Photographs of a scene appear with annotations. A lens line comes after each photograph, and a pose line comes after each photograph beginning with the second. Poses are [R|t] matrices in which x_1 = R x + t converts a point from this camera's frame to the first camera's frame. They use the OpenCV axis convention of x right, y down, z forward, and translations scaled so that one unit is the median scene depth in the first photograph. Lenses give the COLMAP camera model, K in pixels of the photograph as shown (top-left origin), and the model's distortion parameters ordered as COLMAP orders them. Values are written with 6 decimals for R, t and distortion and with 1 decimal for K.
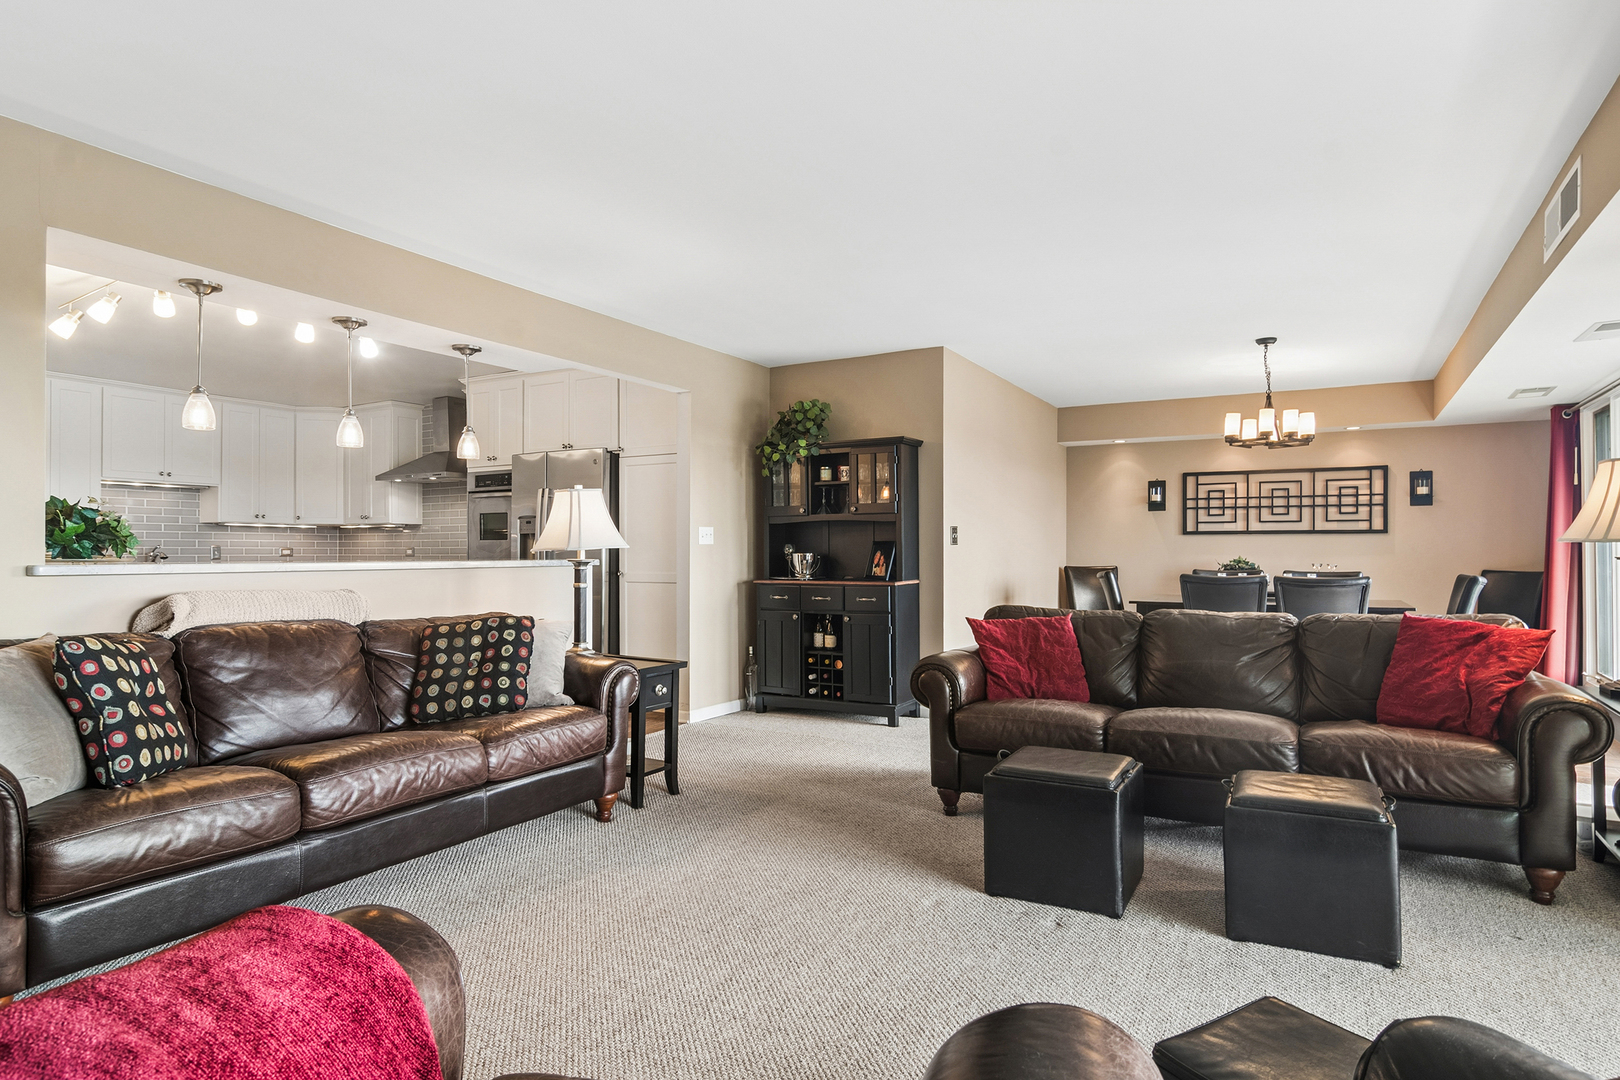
lens RADIAL K [[884.4, 0, 808.1], [0, 884.4, 547.6], [0, 0, 1]] dist [0.000664, 0.003637]
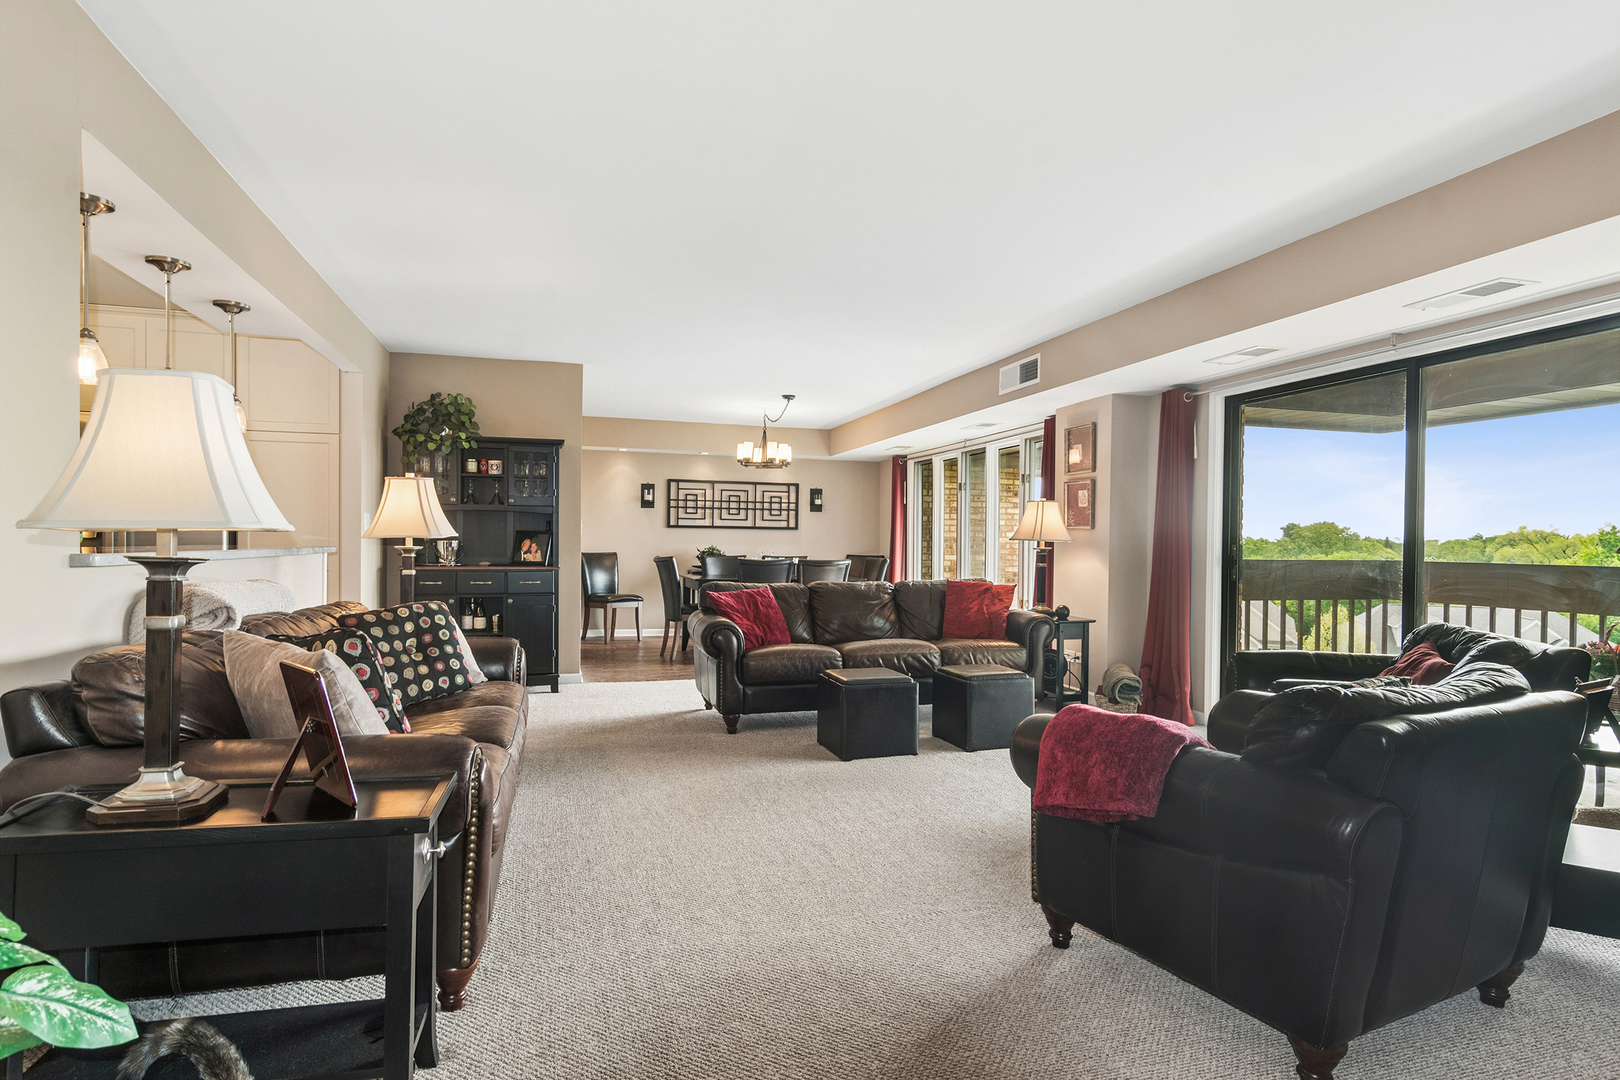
lens RADIAL K [[884.4, 0, 798.1], [0, 884.4, 543.5], [0, 0, 1]] dist [0.000664, 0.003637]
pose [[0.691562, 0.006312, 0.722290, -0.387493], [-0.014371, 0.999884, 0.005023, -0.000990], [-0.722174, -0.013854, 0.691572, -0.010304]]
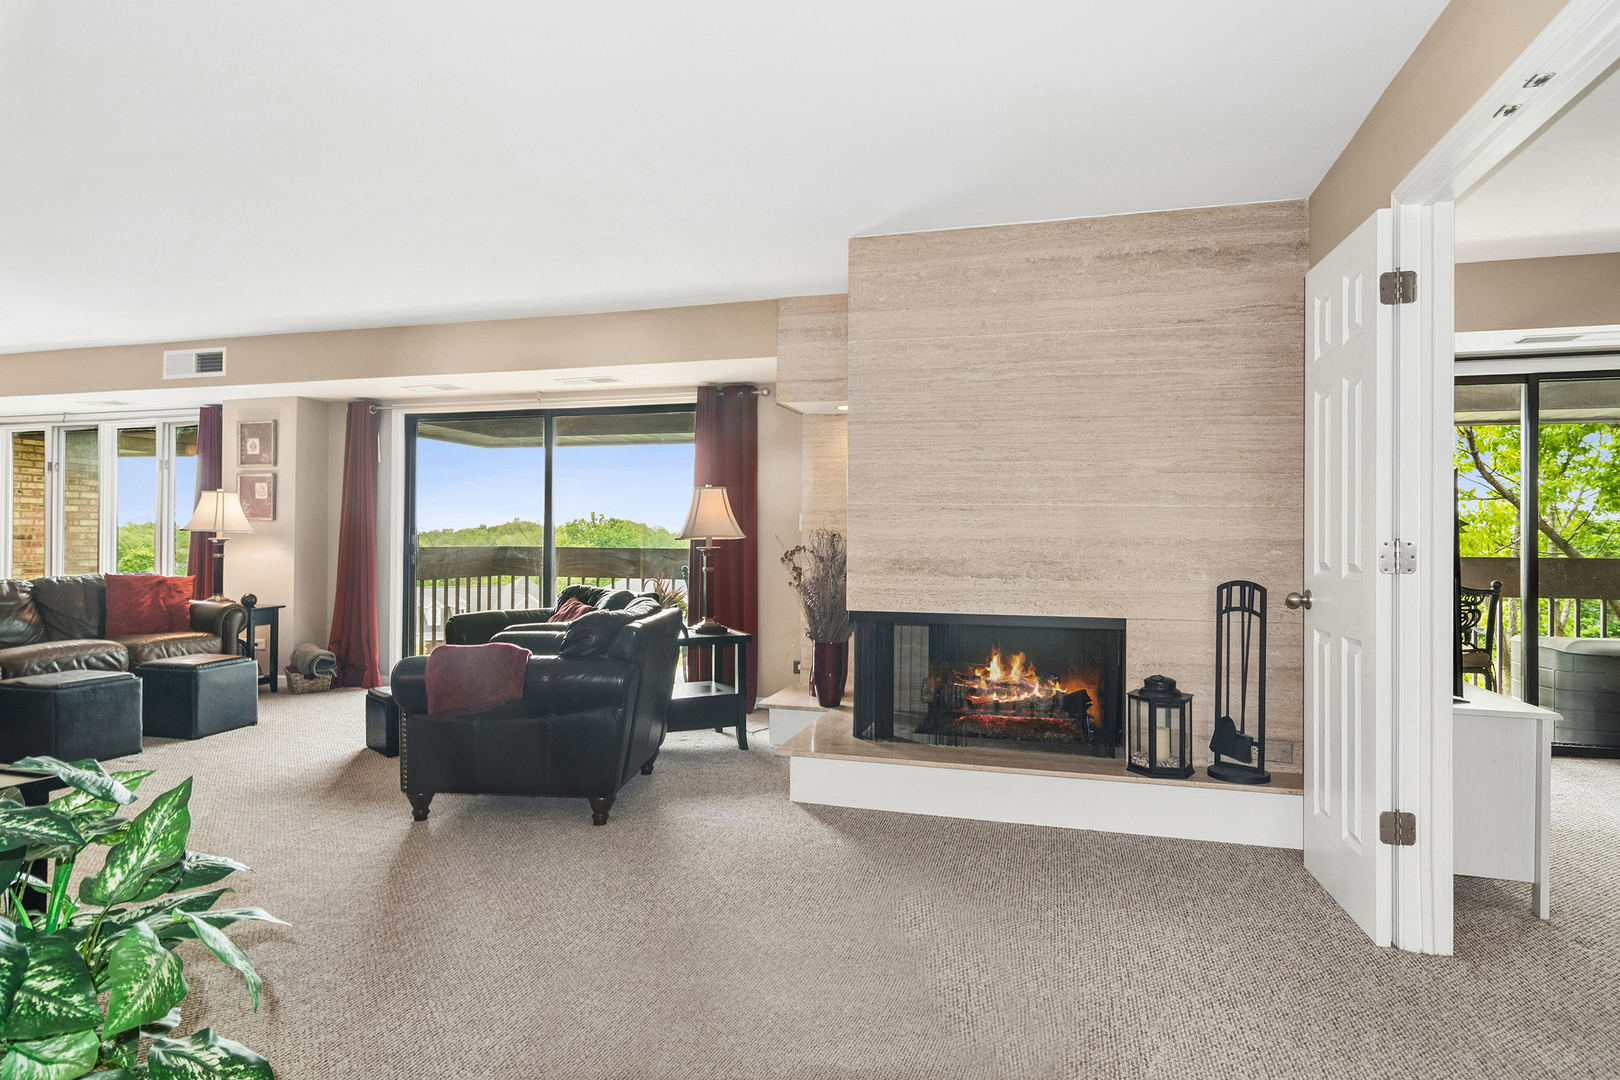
lens RADIAL K [[884.4, 0, 835.0], [0, 884.4, 549.8], [0, 0, 1]] dist [0.000664, 0.003637]
pose [[-0.267194, -0.012878, 0.963557, -0.592980], [-0.012417, 0.999874, 0.009920, -0.000819], [-0.963563, -0.009314, -0.267320, 0.062618]]
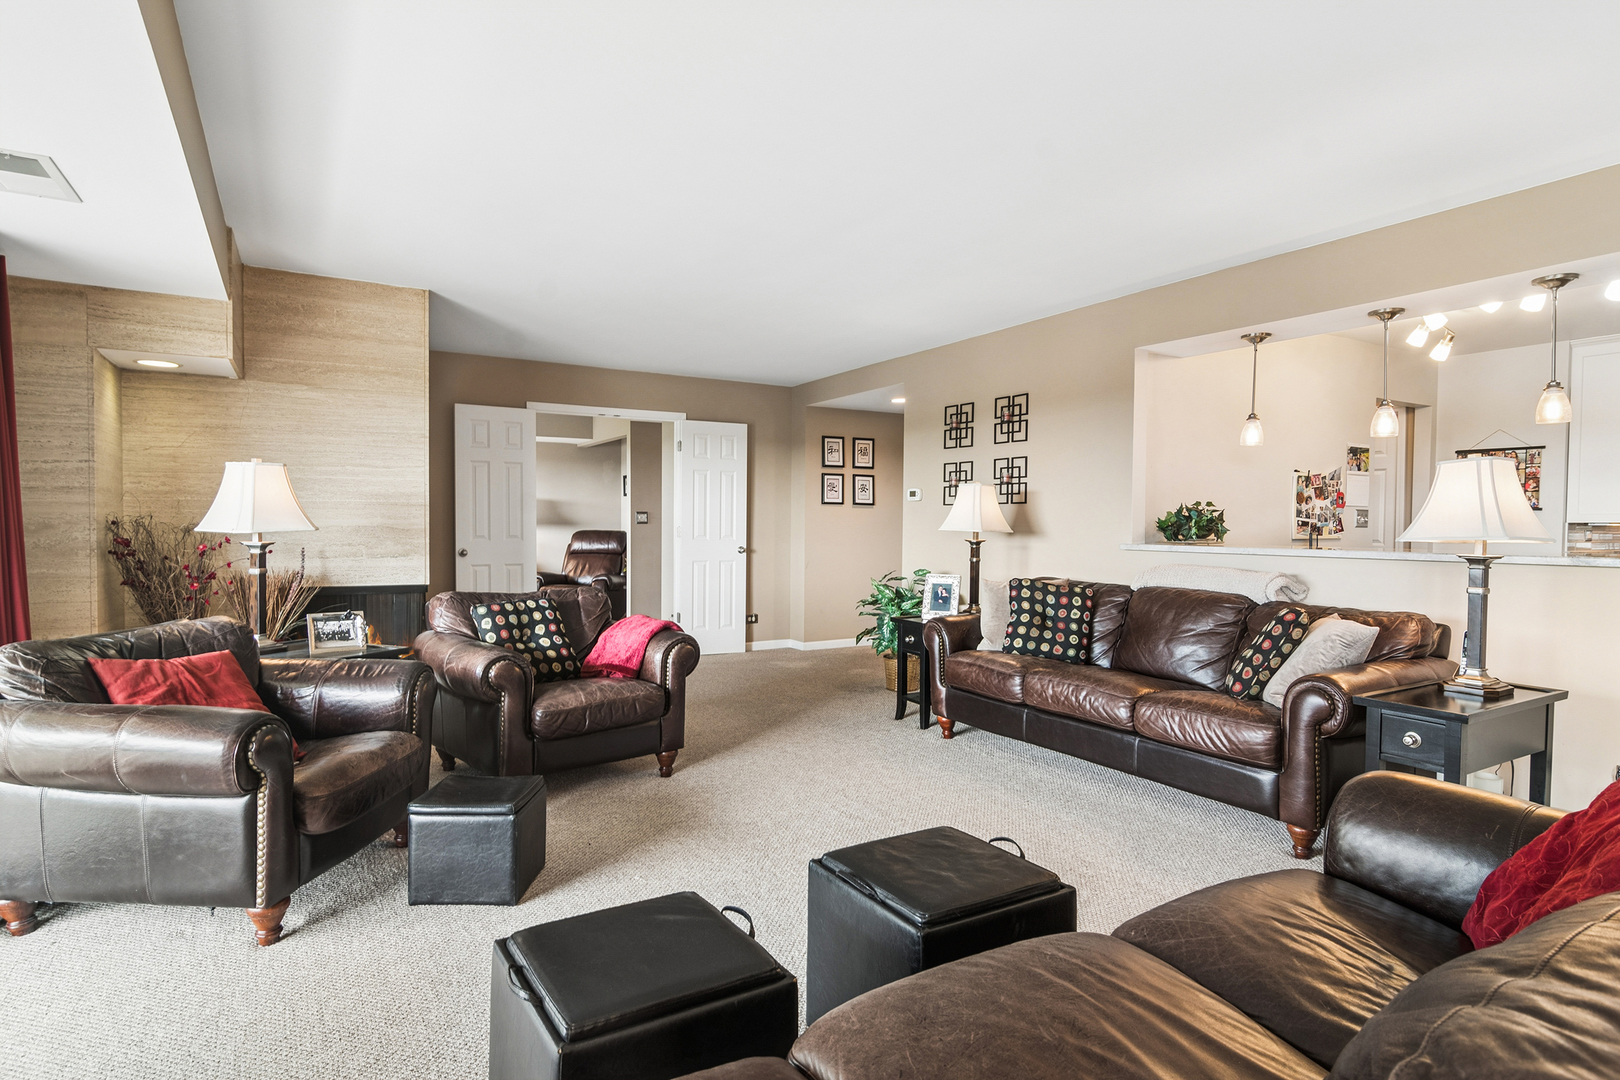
lens RADIAL K [[884.4, 0, 800.1], [0, 884.4, 535.8], [0, 0, 1]] dist [0.000664, 0.003637]
pose [[-0.484669, 0.011224, -0.874626, 0.370910], [0.001528, 0.999927, 0.011985, -0.003160], [0.874696, 0.004473, -0.484651, 0.492066]]
